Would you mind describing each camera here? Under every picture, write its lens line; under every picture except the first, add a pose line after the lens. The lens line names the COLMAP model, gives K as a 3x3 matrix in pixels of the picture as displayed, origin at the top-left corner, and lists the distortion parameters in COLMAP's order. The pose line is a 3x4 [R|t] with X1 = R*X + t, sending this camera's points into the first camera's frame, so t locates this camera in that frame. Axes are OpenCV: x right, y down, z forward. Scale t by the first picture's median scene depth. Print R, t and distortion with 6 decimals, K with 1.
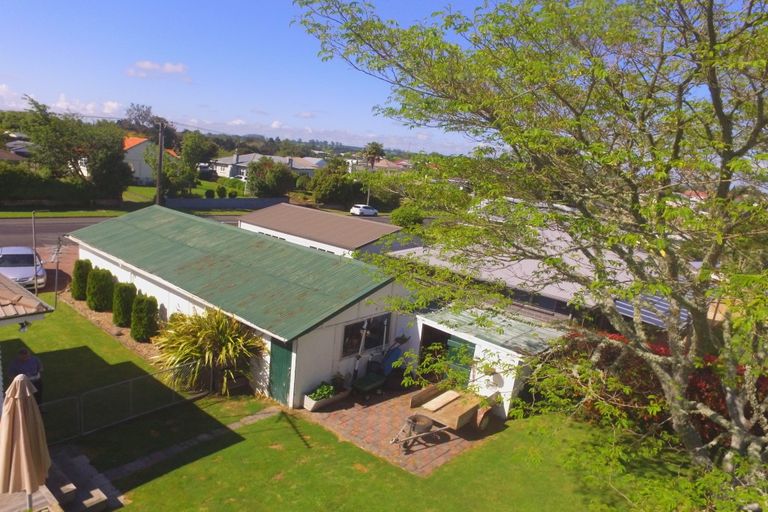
lens RADIAL K [[511.6, 0, 420.7], [0, 511.6, 279.6], [0, 0, 1]] dist [-0.123730, 0.063044]
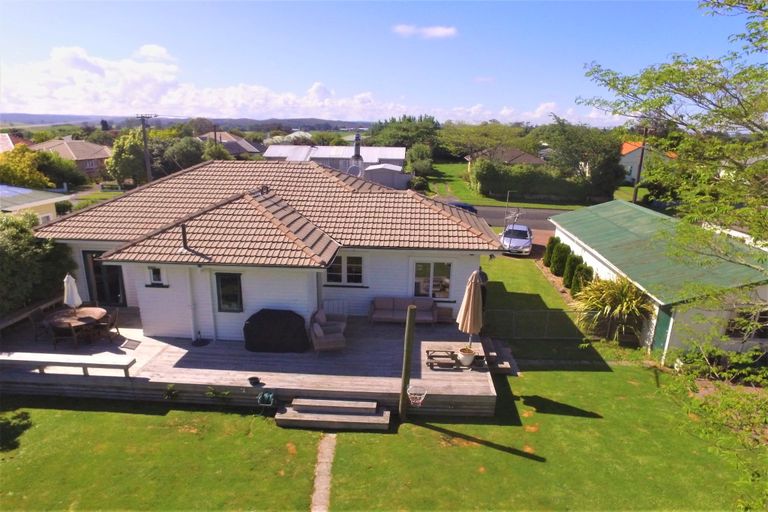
lens RADIAL K [[524.8, 0, 388.1], [0, 524.8, 276.1], [0, 0, 1]] dist [-0.123336, 0.088548]
pose [[0.552114, 0.134582, -0.822835, 0.306421], [-0.151418, 0.986661, 0.059777, 0.066906], [0.819904, 0.091589, 0.565127, -0.200680]]
